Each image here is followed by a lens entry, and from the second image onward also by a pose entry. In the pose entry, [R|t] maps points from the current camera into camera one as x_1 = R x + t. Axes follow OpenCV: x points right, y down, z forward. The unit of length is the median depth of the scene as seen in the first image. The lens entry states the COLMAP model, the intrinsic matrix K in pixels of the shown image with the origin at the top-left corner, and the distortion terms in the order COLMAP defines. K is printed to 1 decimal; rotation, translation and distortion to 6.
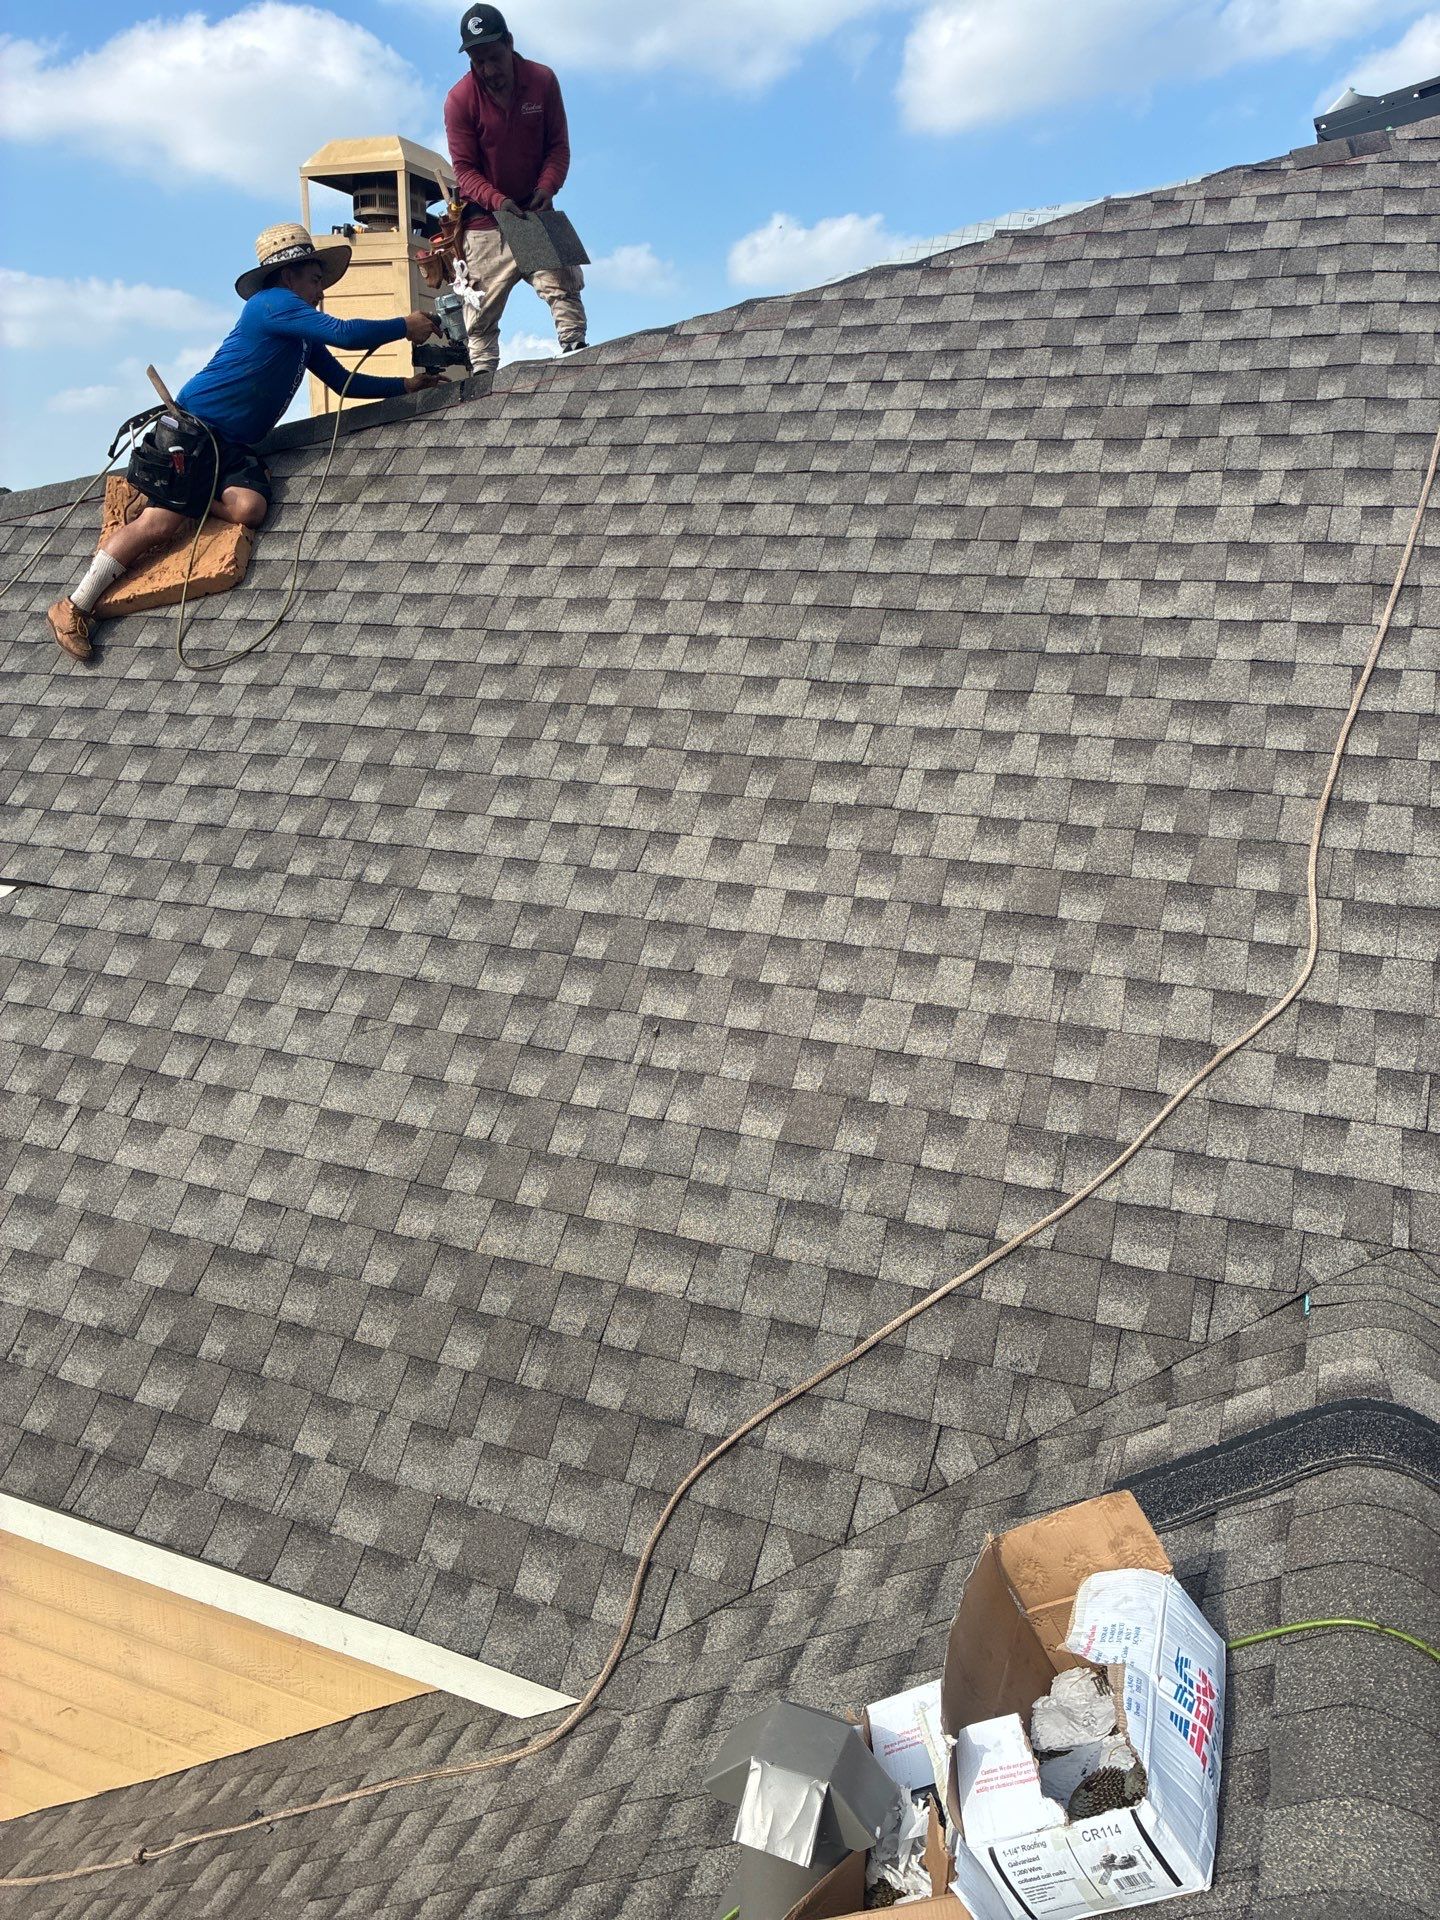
lens RADIAL K [[1433.4, 0, 745.6], [0, 1433.4, 959.0], [0, 0, 1]] dist [0.082248, 0.000822]
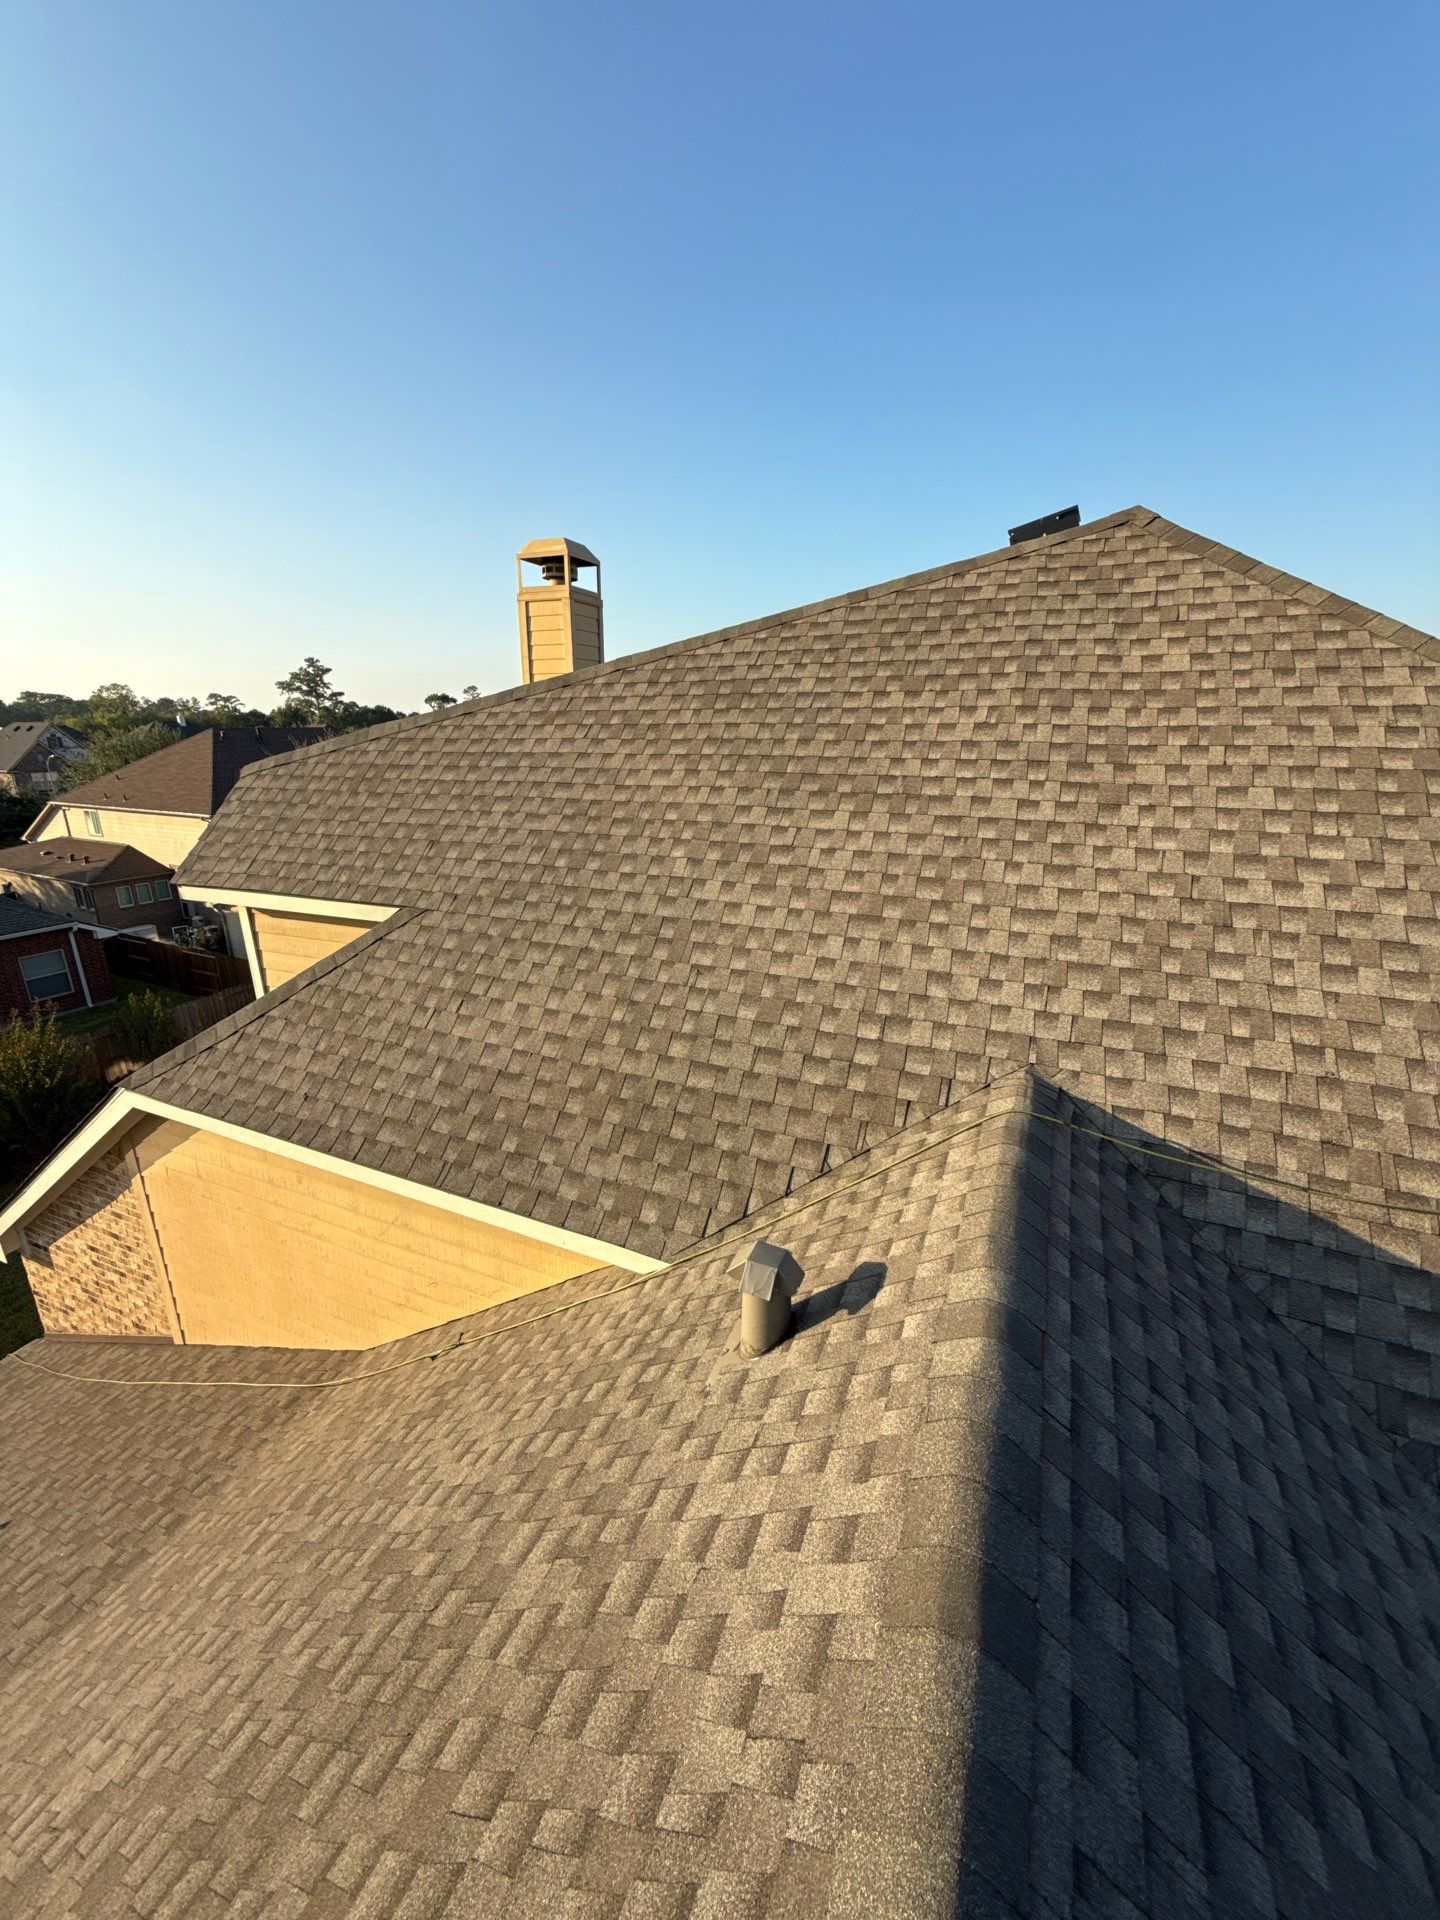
lens RADIAL K [[764.5, 0, 720.0], [0, 764.5, 960.0], [0, 0, 1]] dist [0.002392, 0.000404]
pose [[0.999664, -0.010412, -0.023758, -0.001044], [0.011002, 0.999631, 0.024834, 0.004549], [0.023491, -0.025087, 0.999409, -0.148246]]
